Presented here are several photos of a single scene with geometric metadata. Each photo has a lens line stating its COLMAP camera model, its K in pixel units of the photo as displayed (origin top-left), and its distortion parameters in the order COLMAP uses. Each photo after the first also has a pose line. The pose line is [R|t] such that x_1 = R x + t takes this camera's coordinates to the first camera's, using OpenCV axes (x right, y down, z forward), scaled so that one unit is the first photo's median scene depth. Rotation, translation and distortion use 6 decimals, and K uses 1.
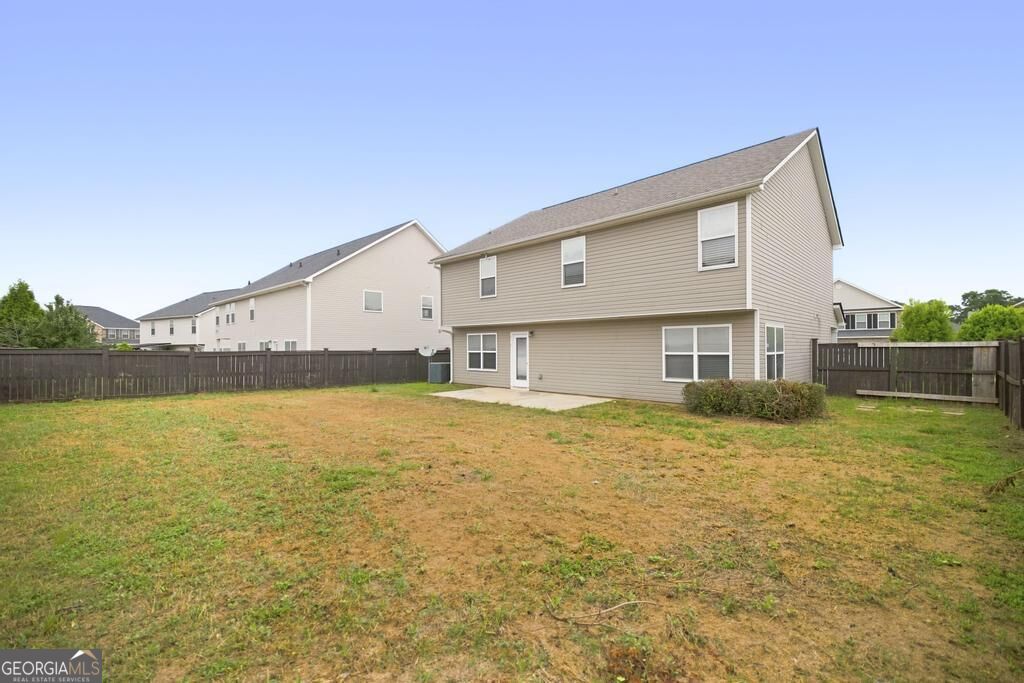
lens RADIAL K [[438.9, 0, 516.4], [0, 438.9, 346.9], [0, 0, 1]] dist [0.010154, -0.000997]
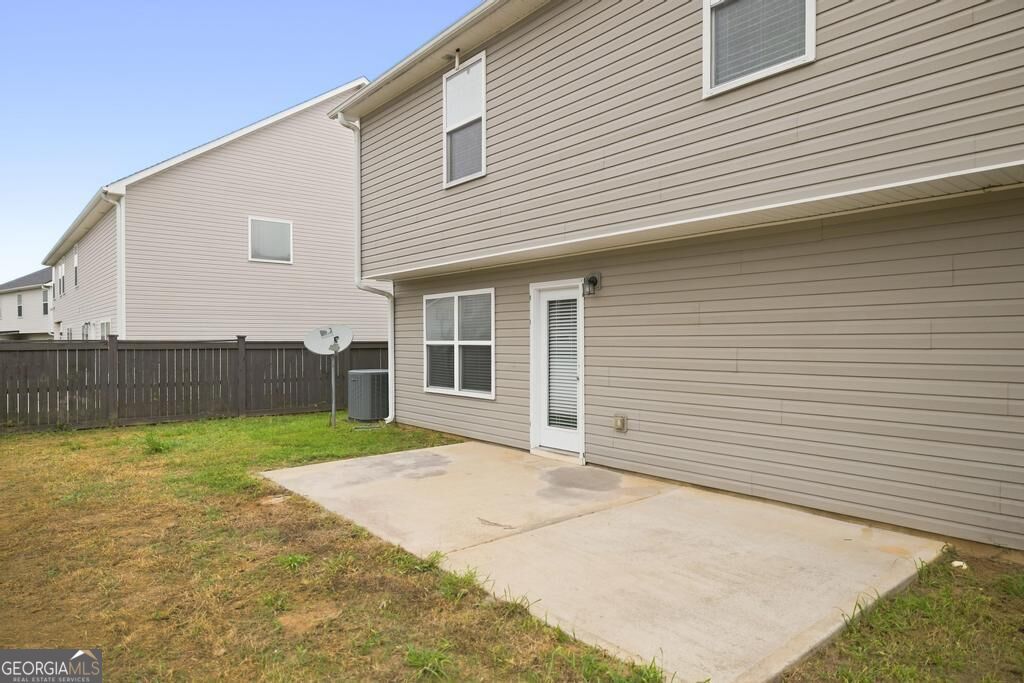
lens RADIAL K [[623.4, 0, 510.8], [0, 623.4, 338.6], [0, 0, 1]] dist [0.010036, 0.002247]
pose [[0.993513, -0.002898, -0.113686, 0.026252], [0.003136, 0.999993, 0.001917, 0.007179], [0.113679, -0.002261, 0.993515, 0.524645]]
